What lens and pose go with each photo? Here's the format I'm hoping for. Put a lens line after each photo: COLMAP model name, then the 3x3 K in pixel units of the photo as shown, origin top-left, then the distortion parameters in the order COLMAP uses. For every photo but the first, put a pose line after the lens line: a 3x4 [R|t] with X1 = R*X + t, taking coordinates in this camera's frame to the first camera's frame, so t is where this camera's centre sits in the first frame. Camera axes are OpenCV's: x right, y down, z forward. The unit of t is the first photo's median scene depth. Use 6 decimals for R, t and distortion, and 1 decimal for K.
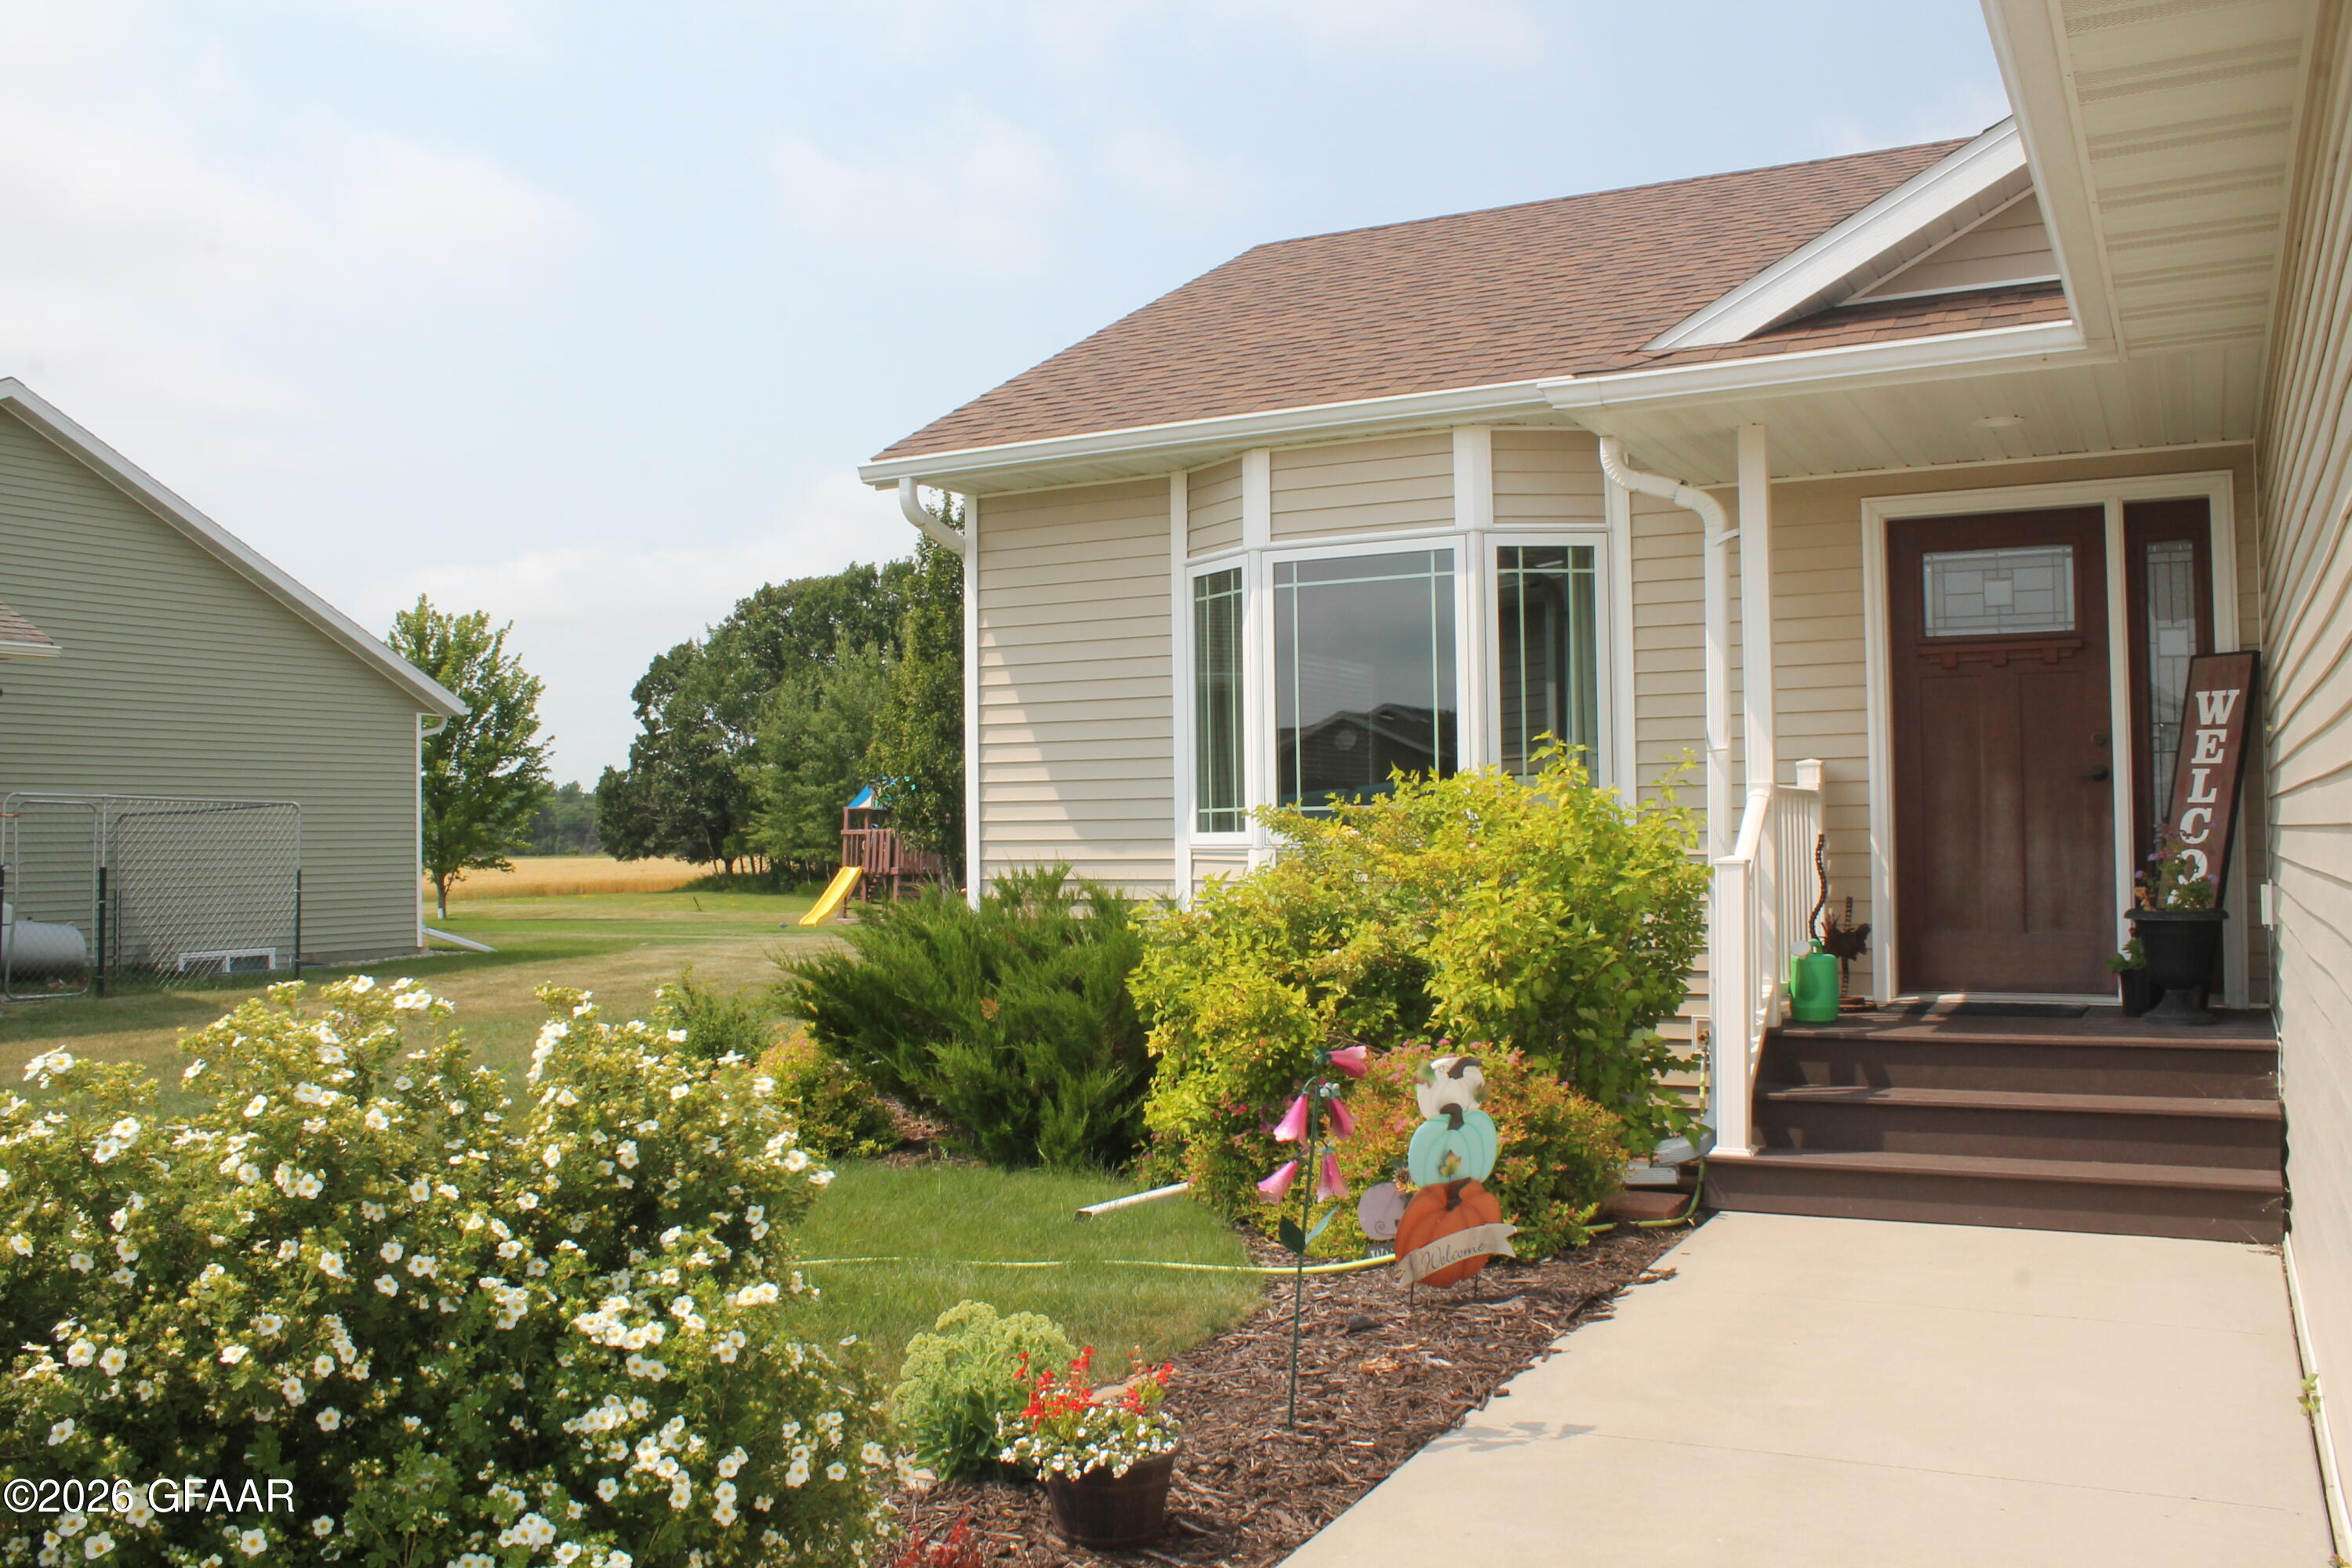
lens RADIAL K [[1977.0, 0, 1176.9], [0, 1977.0, 746.4], [0, 0, 1]] dist [-0.164174, 0.168247]
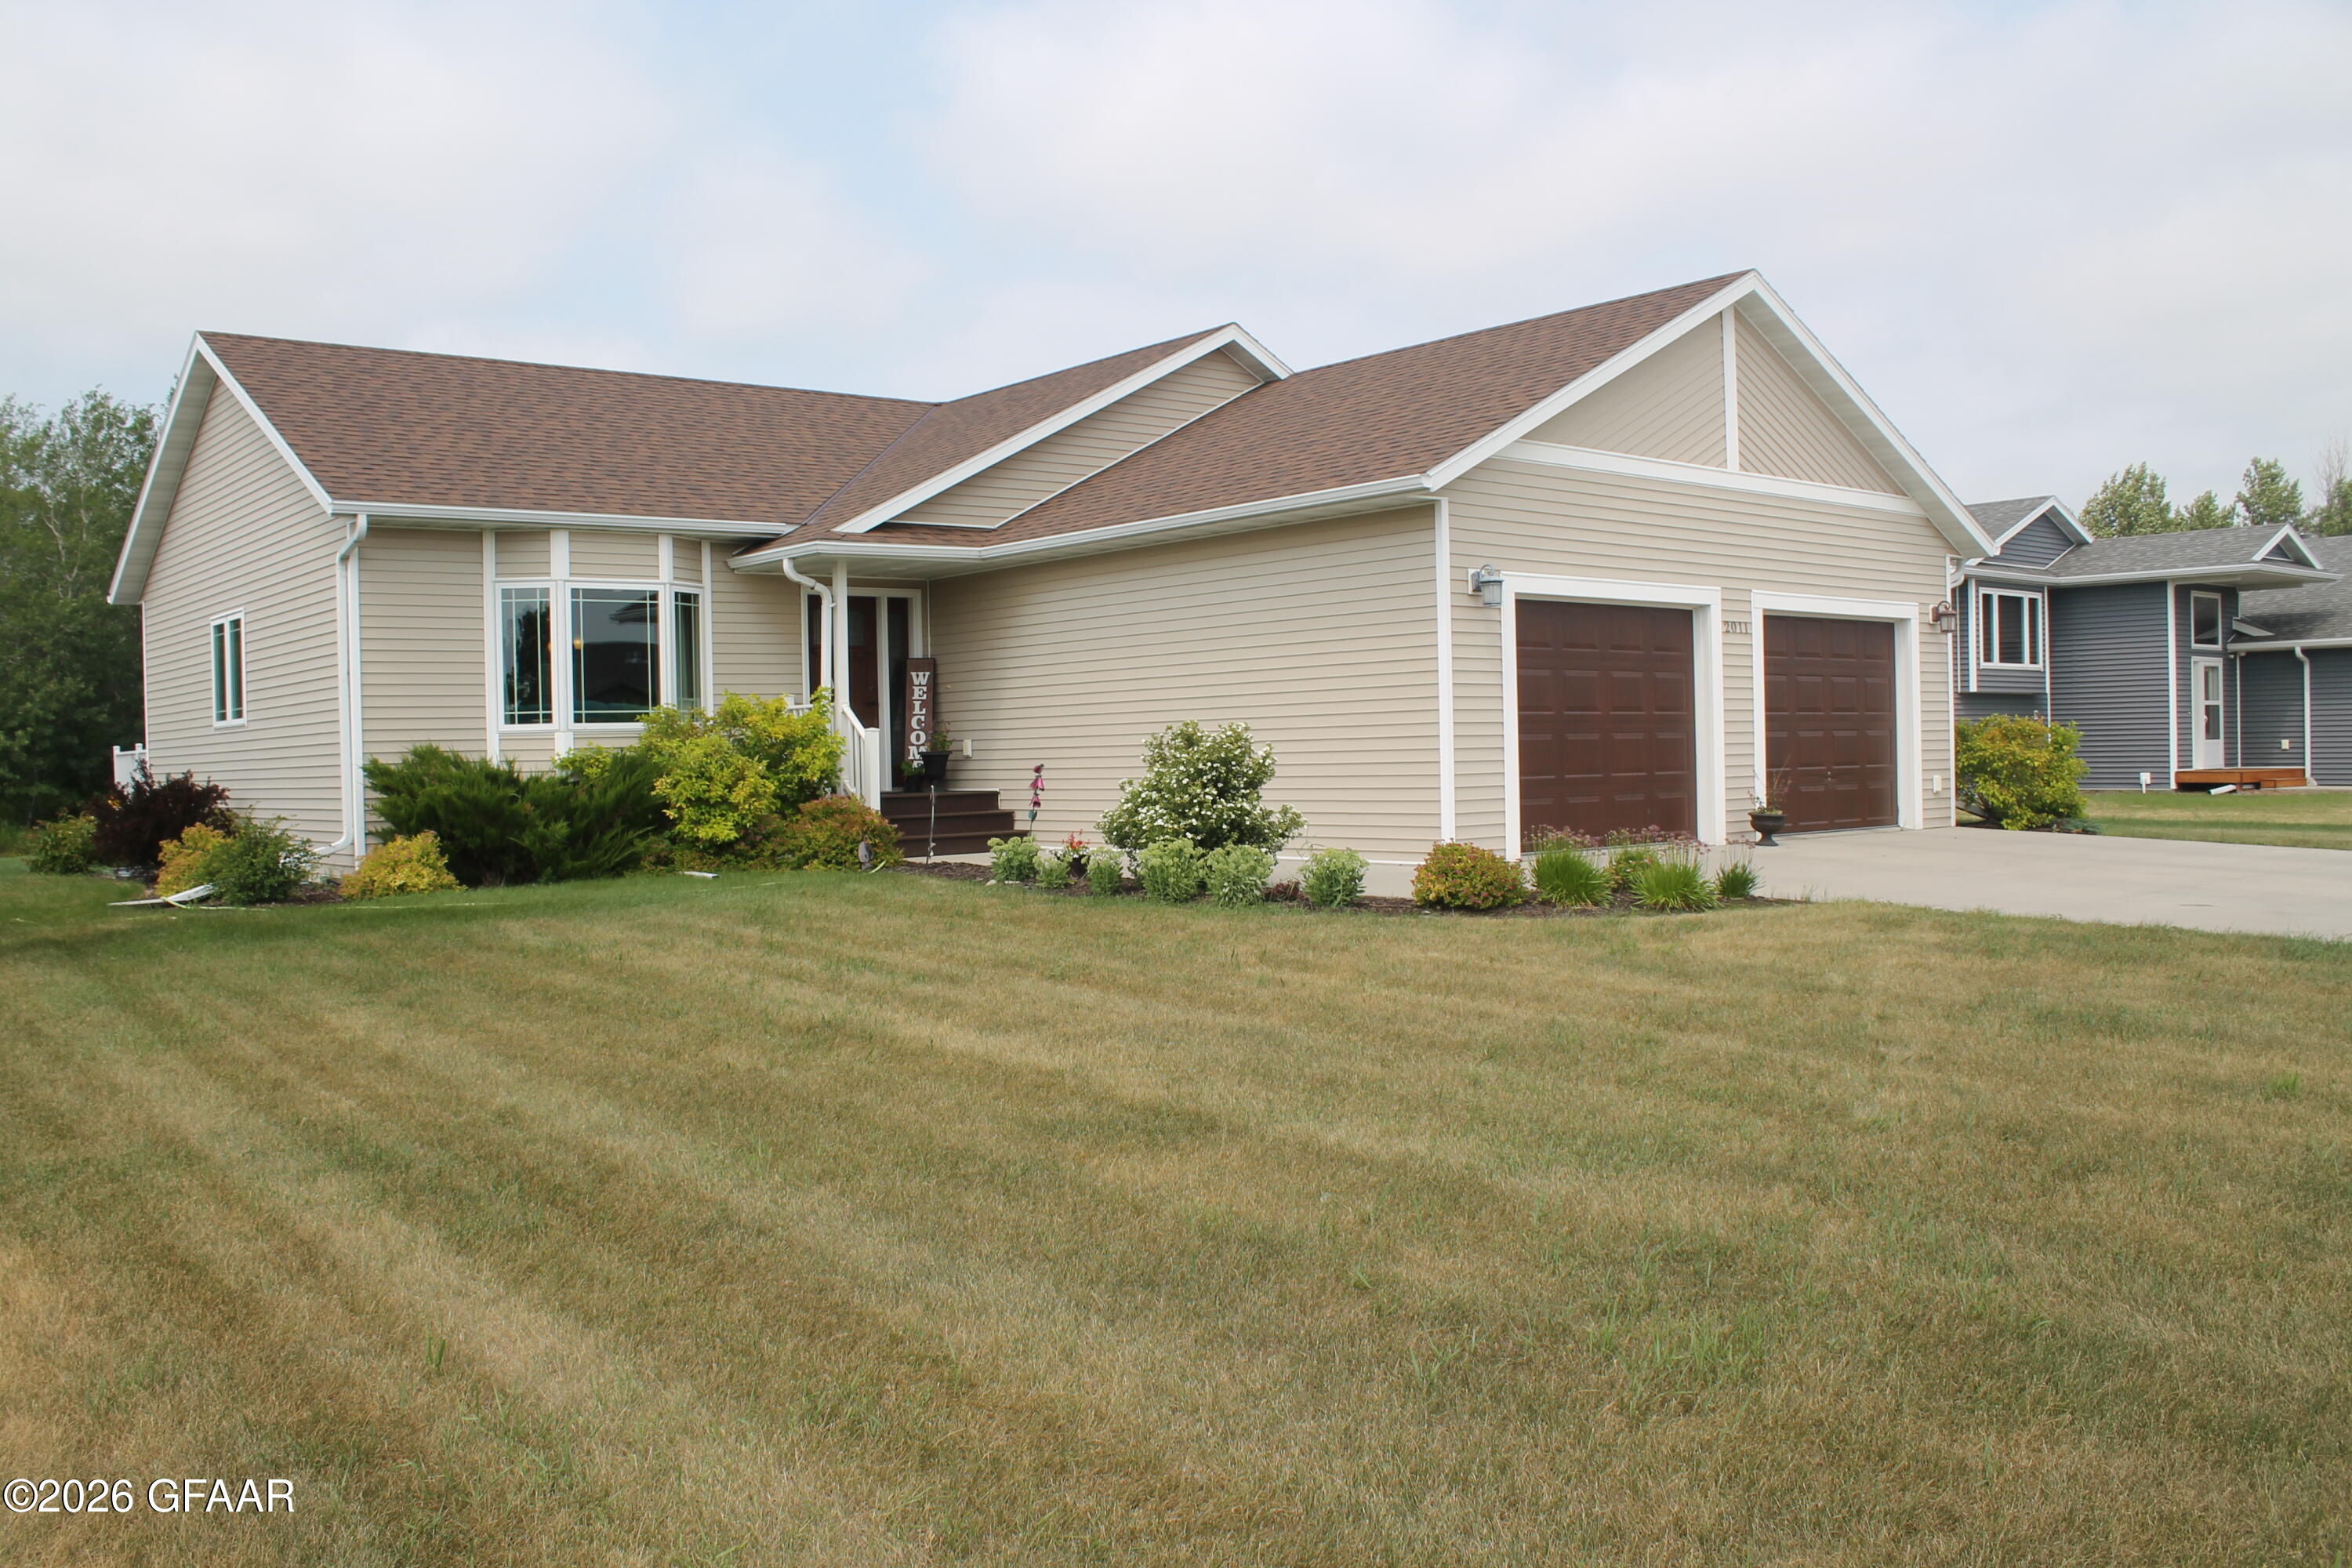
lens RADIAL K [[1927.8, 0, 1172.2], [0, 1927.8, 754.2], [0, 0, 1]] dist [-0.109755, -0.003986]
pose [[0.369121, -0.001629, 0.929380, -1.593680], [-0.020853, 0.999732, 0.010034, 0.044743], [-0.929147, -0.023084, 0.368989, -0.286938]]
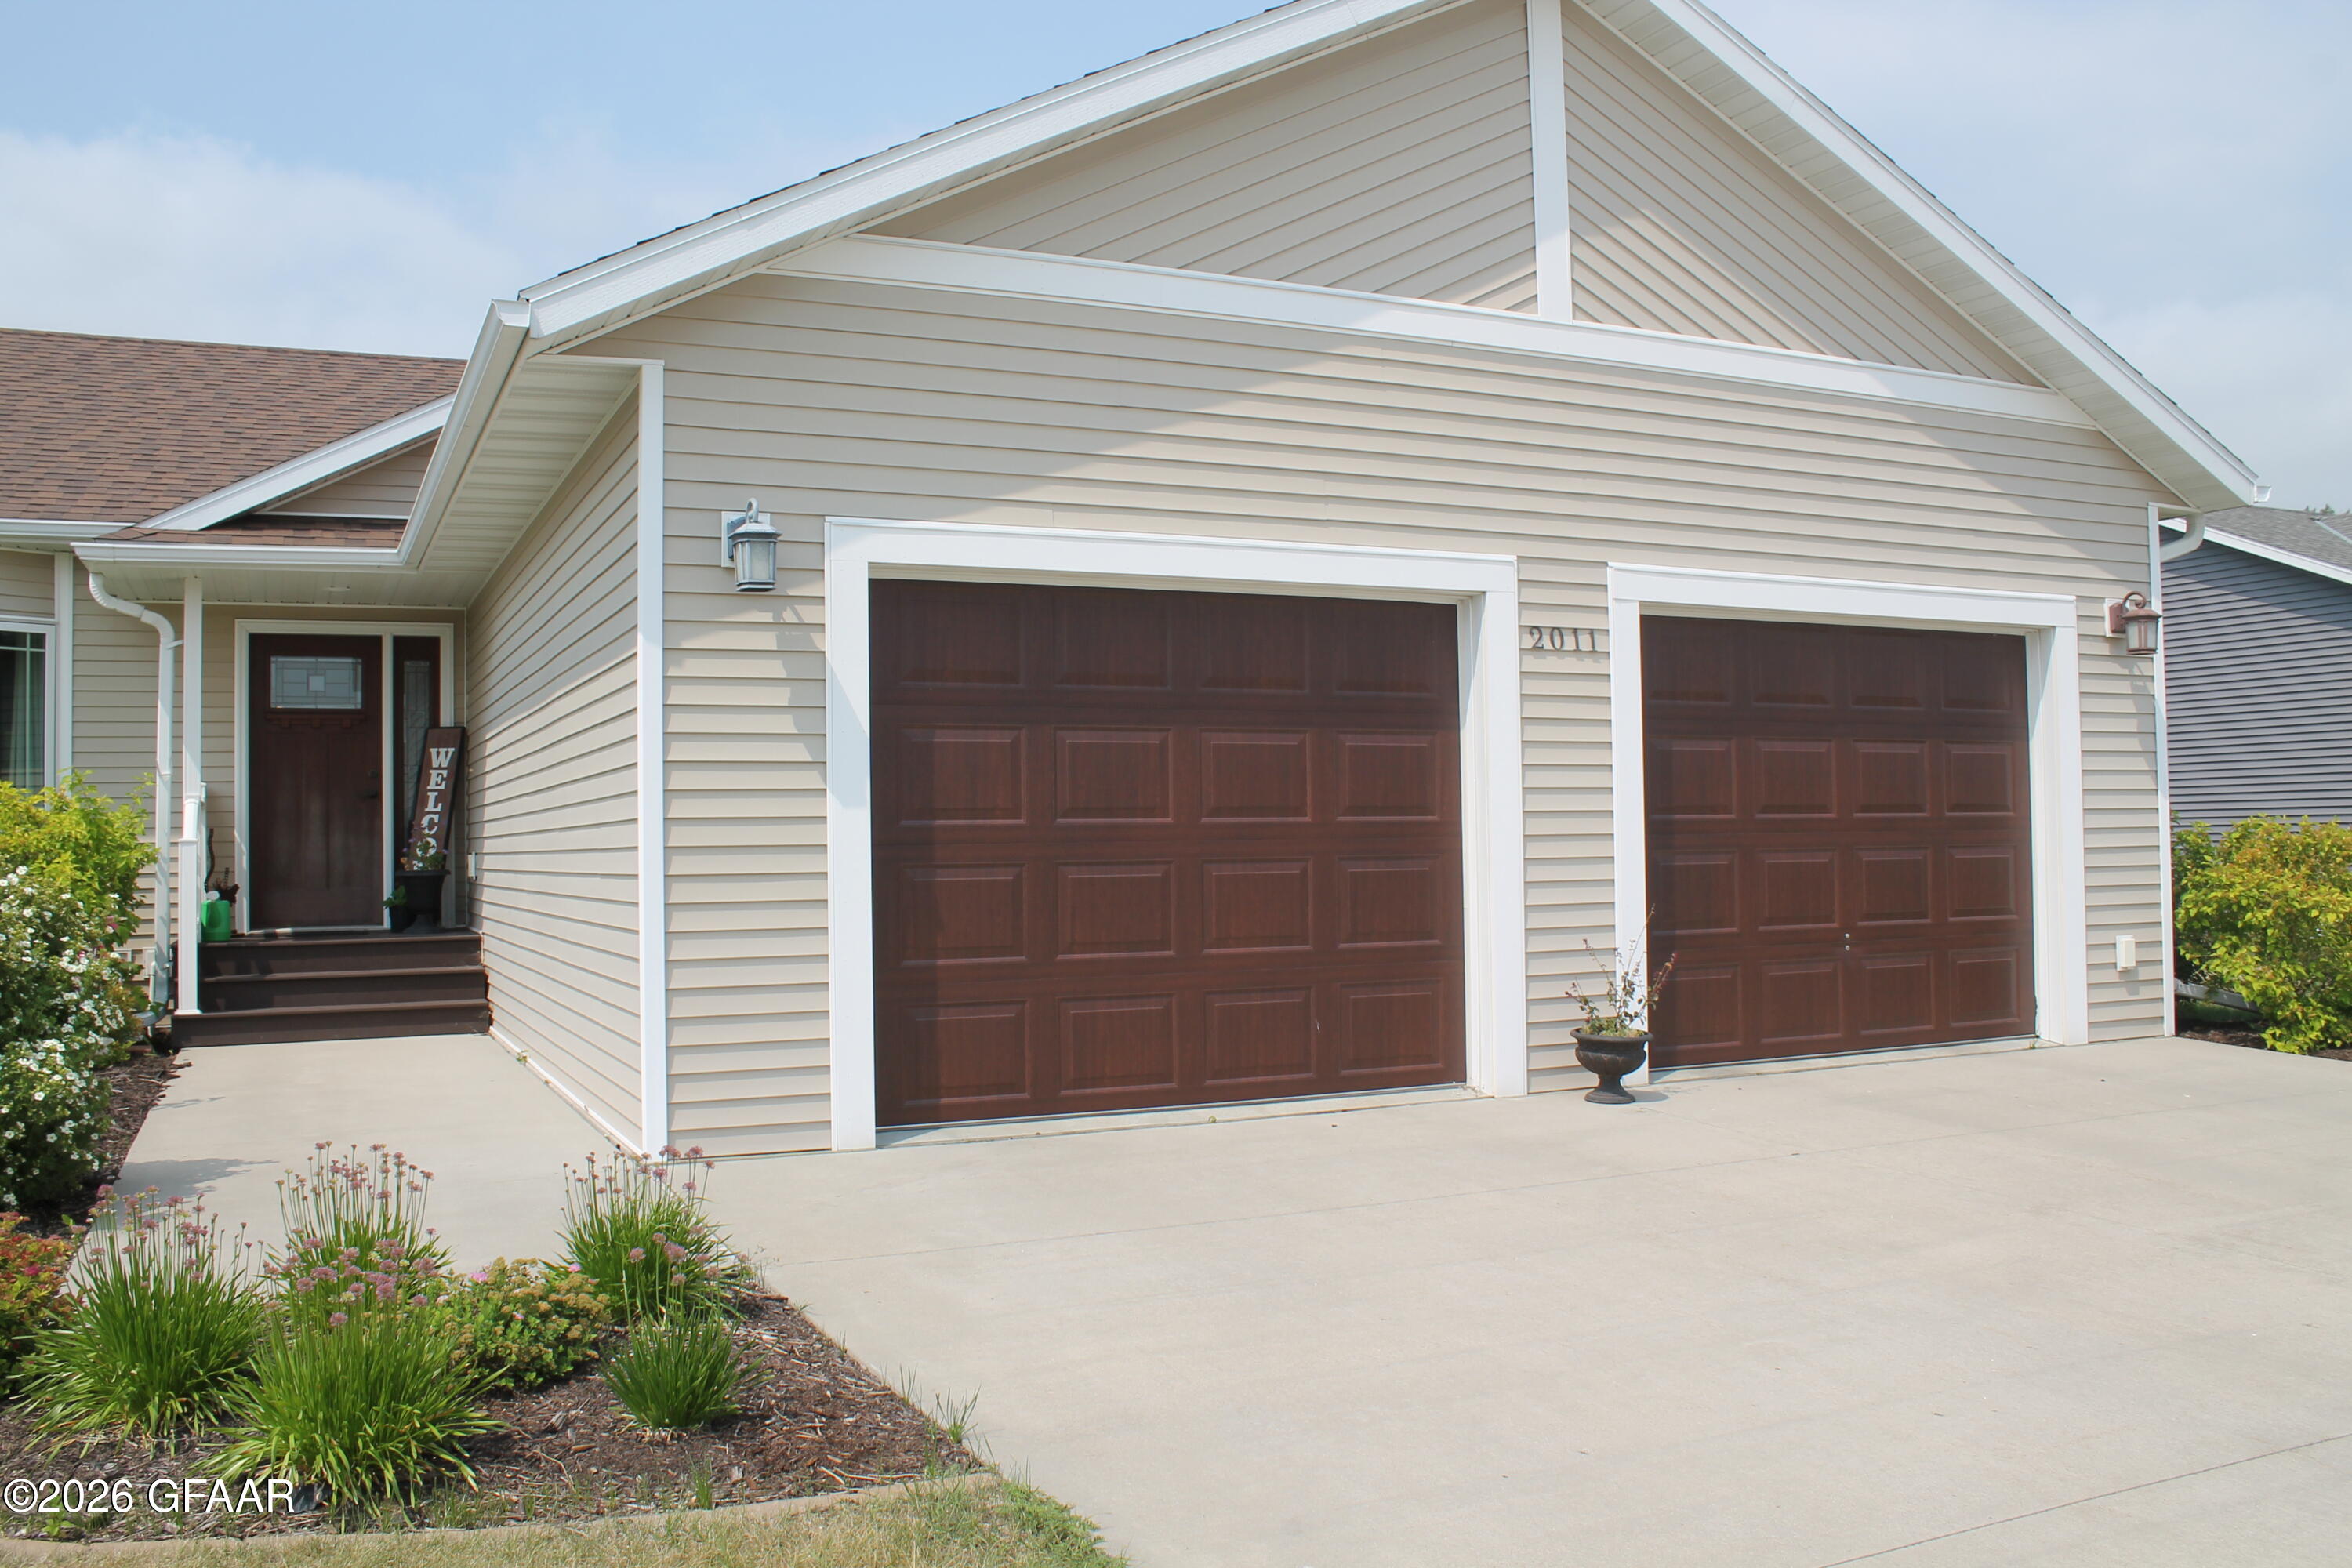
lens RADIAL K [[1964.2, 0, 1176.0], [0, 1964.2, 784.0], [0, 0, 1]] dist [-0.174497, 0.147493]
pose [[0.595676, 0.021816, 0.802928, -0.413468], [-0.022529, 0.999692, -0.010448, 0.006249], [-0.802908, -0.011866, 0.595984, -0.524960]]
